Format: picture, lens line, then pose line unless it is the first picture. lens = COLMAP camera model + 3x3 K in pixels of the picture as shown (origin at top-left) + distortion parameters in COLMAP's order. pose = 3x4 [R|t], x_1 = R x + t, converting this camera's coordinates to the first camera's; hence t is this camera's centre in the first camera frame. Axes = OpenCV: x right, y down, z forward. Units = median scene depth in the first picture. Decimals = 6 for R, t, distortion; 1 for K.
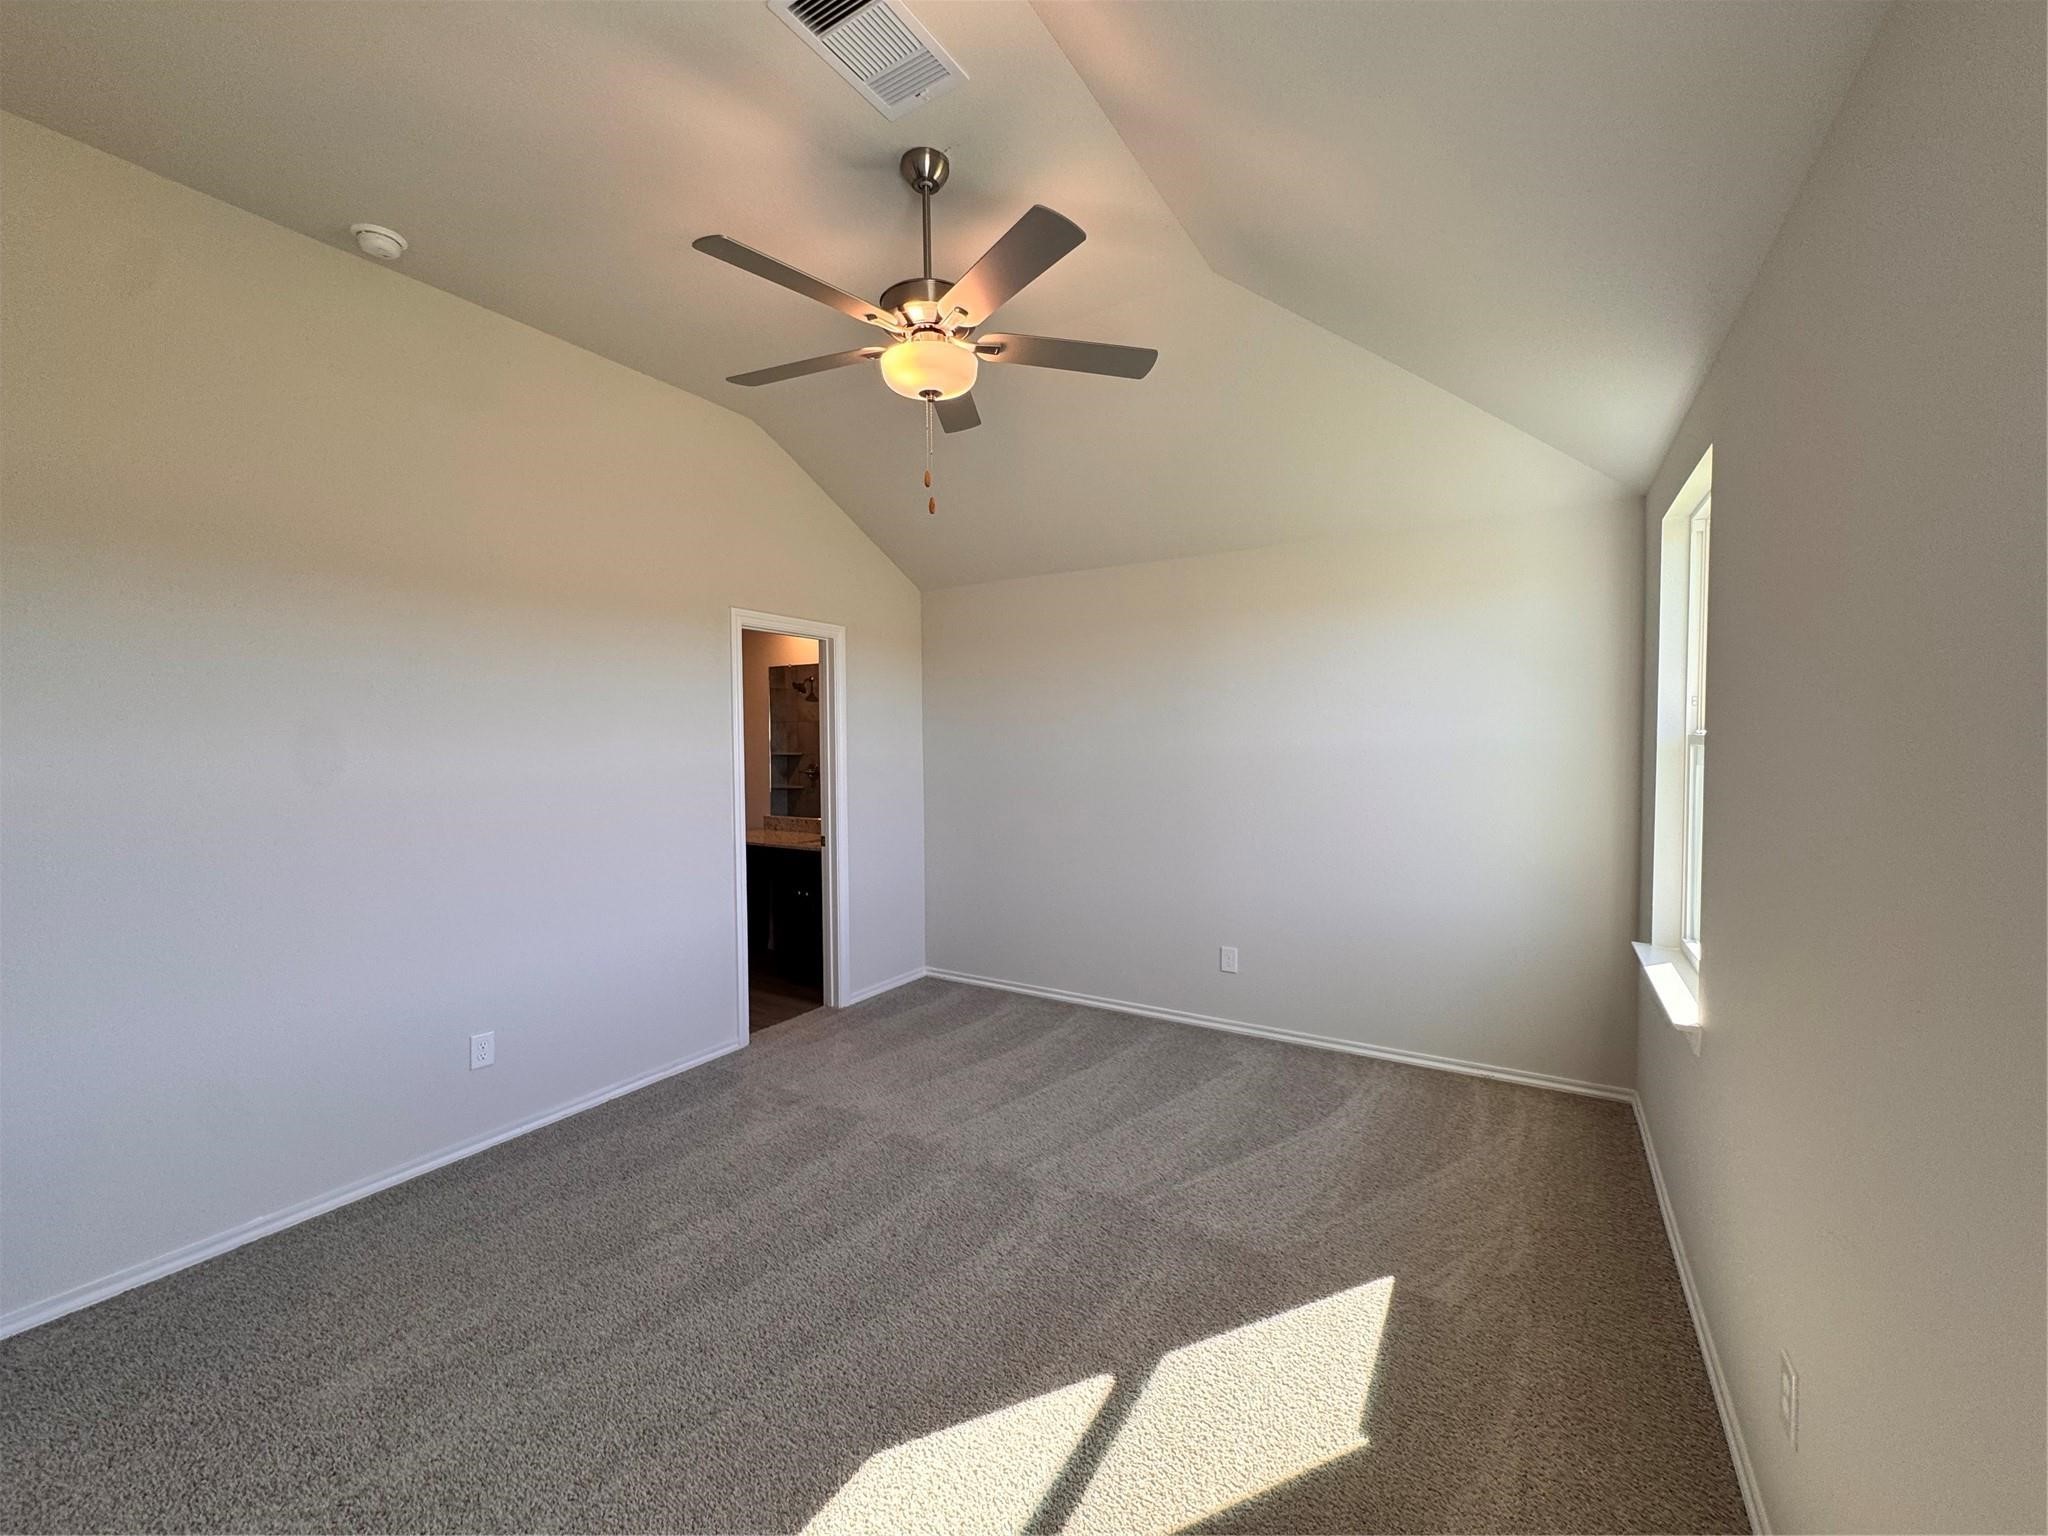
lens RADIAL K [[822.2, 0, 1024.5], [0, 822.2, 768.5], [0, 0, 1]] dist [-0.001015, 0.000341]
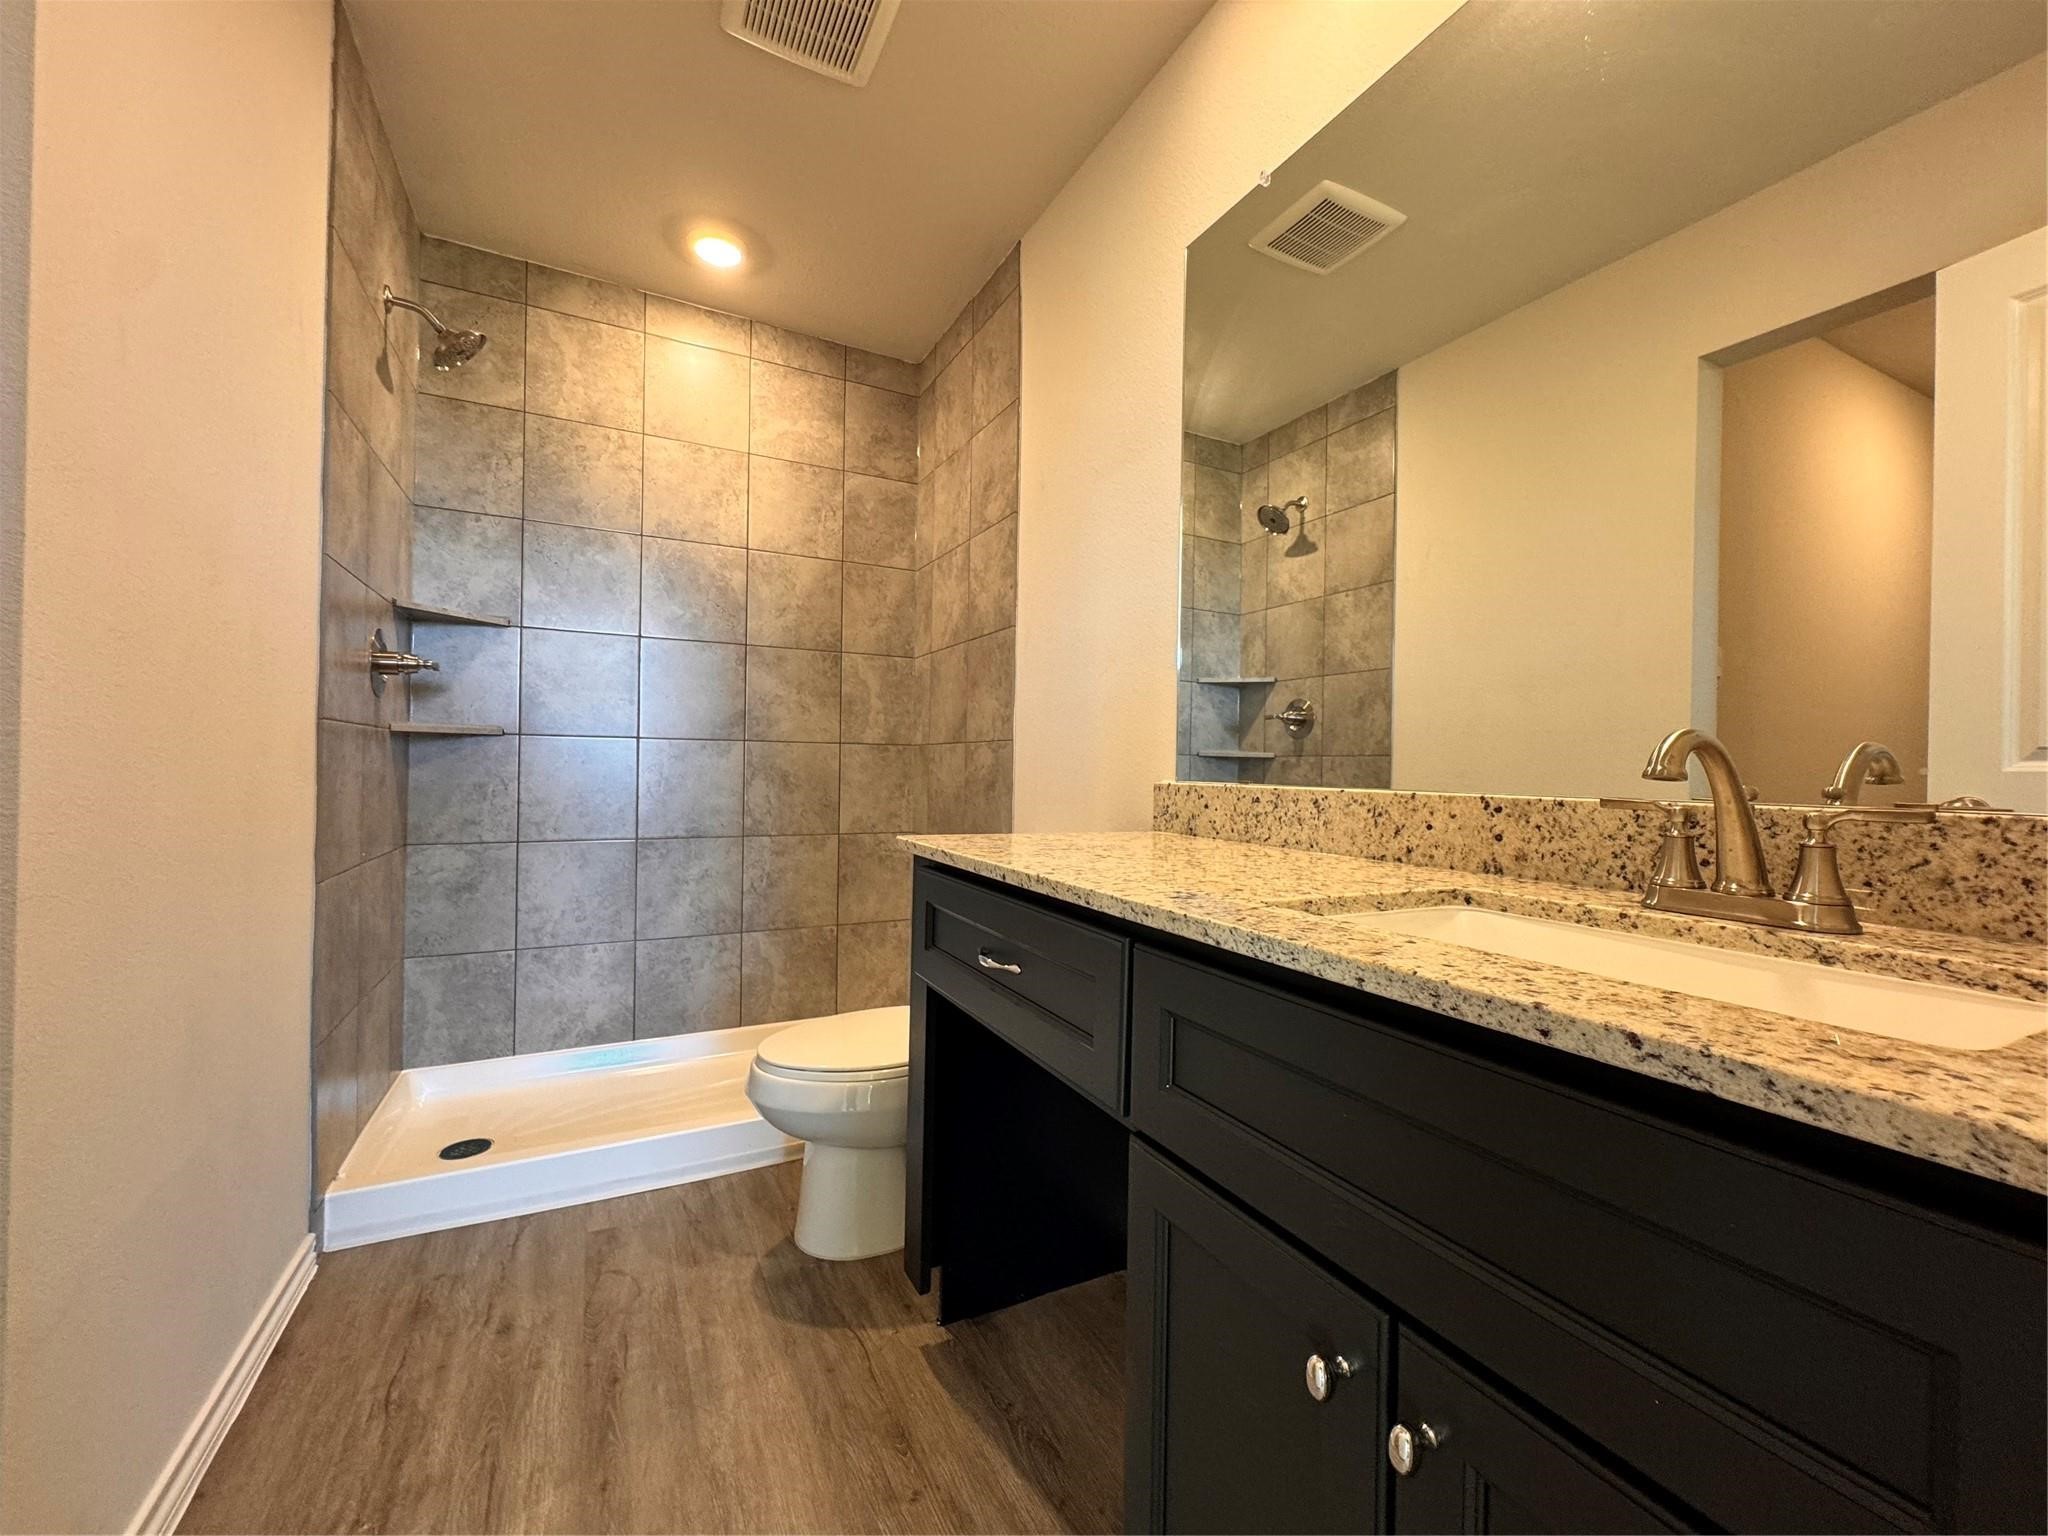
lens RADIAL K [[822.2, 0, 1021.7], [0, 822.2, 767.5], [0, 0, 1]] dist [-0.001015, 0.000341]
pose [[0.856740, 0.027345, -0.515023, -0.158439], [-0.049342, 0.998359, -0.029073, 0.049077], [0.513383, 0.050320, 0.856683, 0.557045]]
